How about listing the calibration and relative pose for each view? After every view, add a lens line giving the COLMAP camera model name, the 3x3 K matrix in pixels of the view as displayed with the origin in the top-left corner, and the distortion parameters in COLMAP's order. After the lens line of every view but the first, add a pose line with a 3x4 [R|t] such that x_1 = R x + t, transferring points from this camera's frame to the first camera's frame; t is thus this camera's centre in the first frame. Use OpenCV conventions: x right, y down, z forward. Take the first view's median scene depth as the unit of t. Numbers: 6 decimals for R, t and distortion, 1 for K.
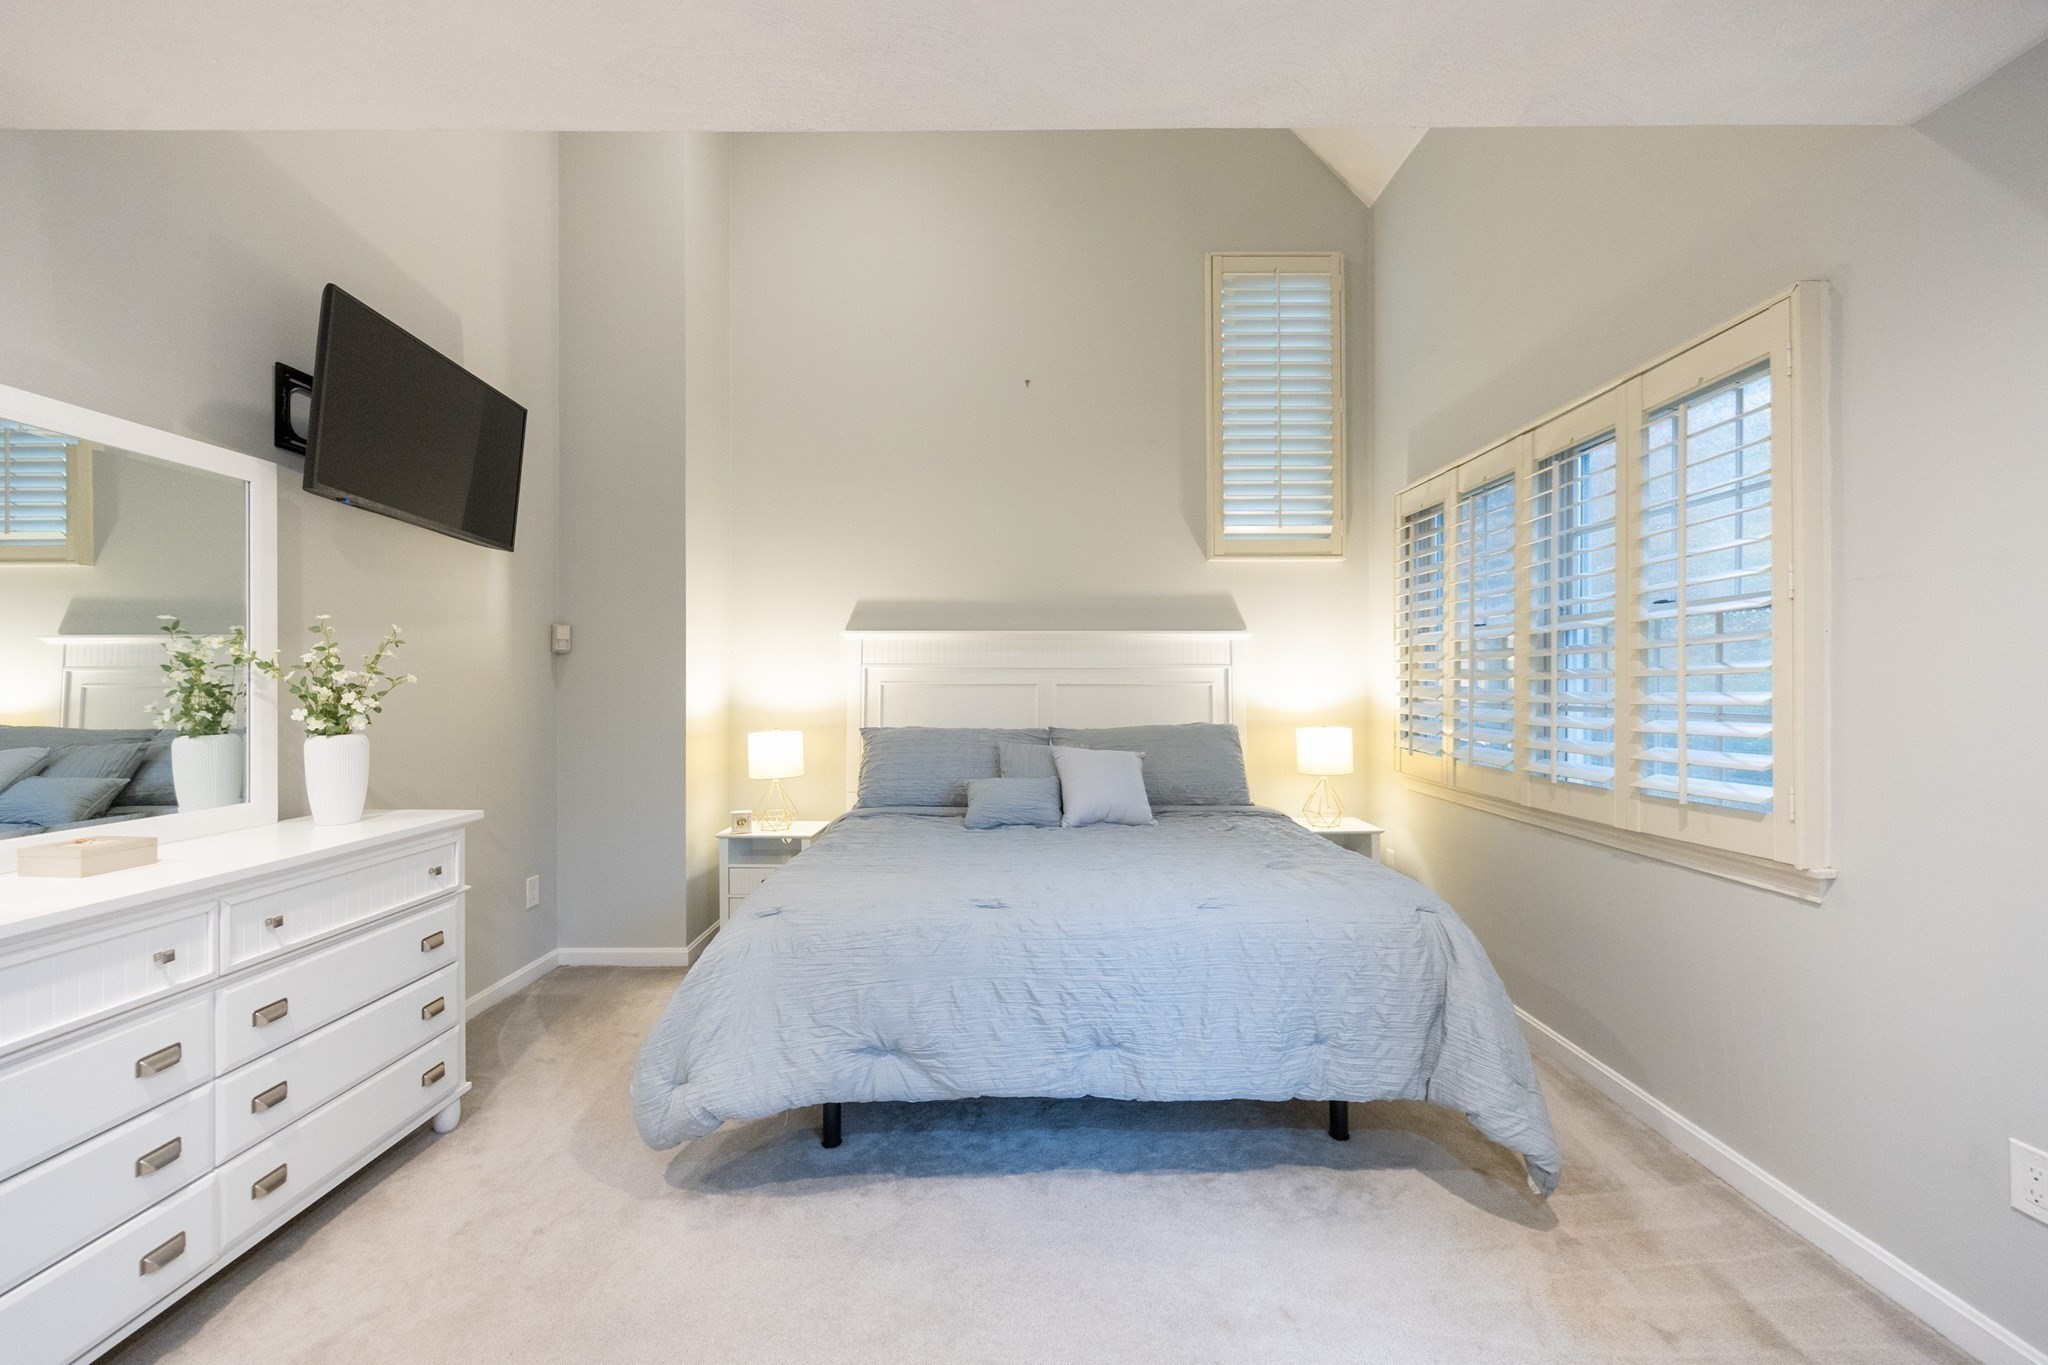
lens RADIAL K [[815.3, 0, 1019.4], [0, 815.3, 690.9], [0, 0, 1]] dist [0.000139, 0.000107]
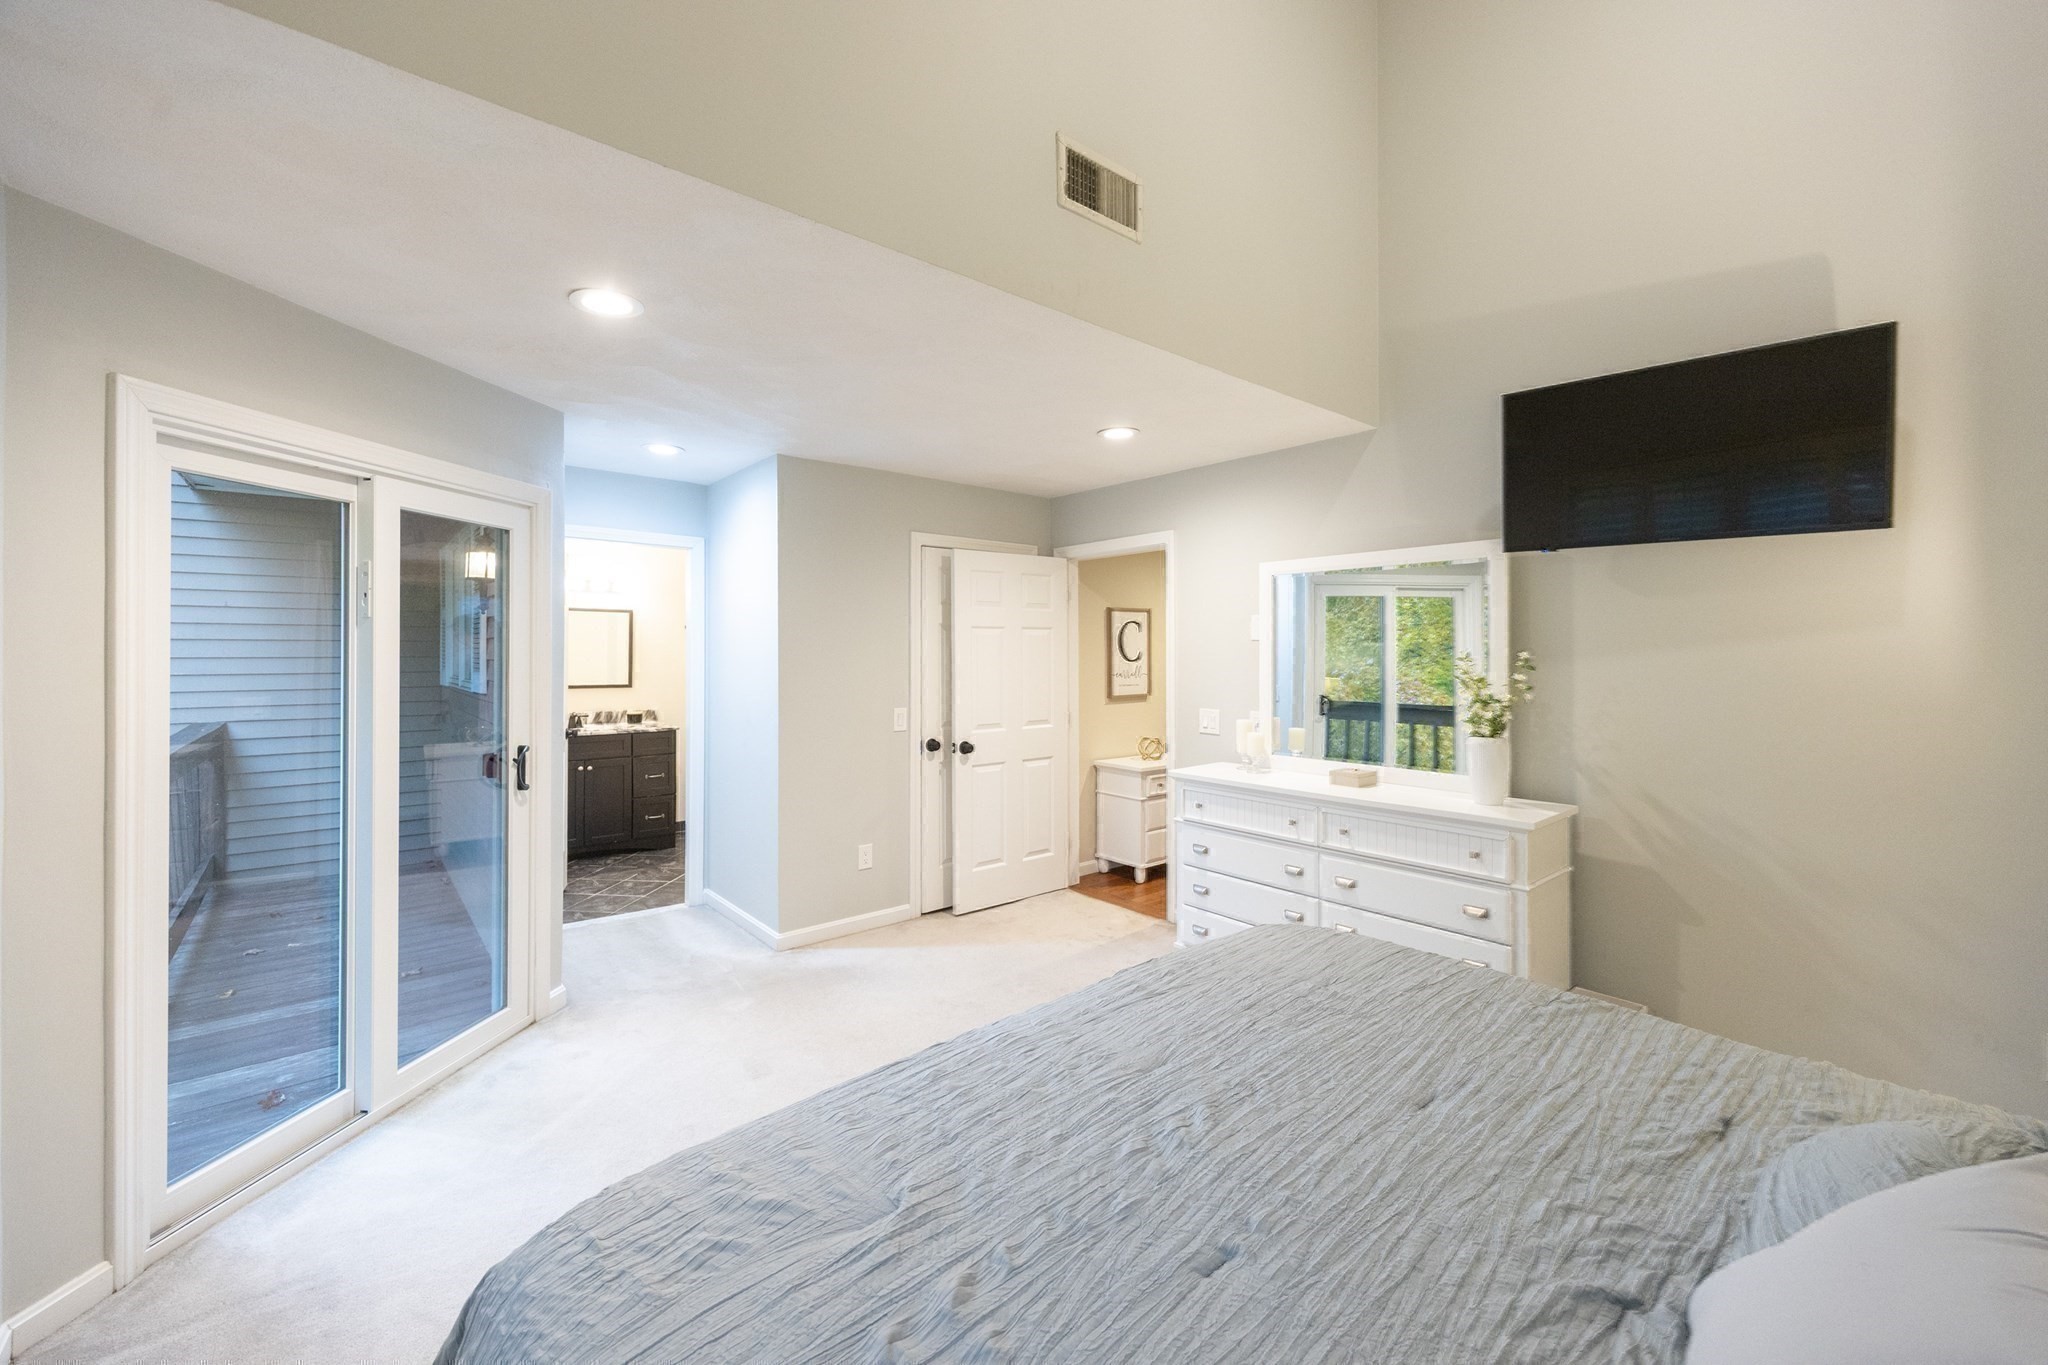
lens RADIAL K [[779.5, 0, 1024.1], [0, 779.5, 642.4], [0, 0, 1]] dist [0.000015, 0.000012]
pose [[-0.738949, -0.002944, -0.673755, 0.723417], [-0.004466, 0.999990, 0.000528, -0.118116], [0.673747, 0.003399, -0.738955, 1.813600]]
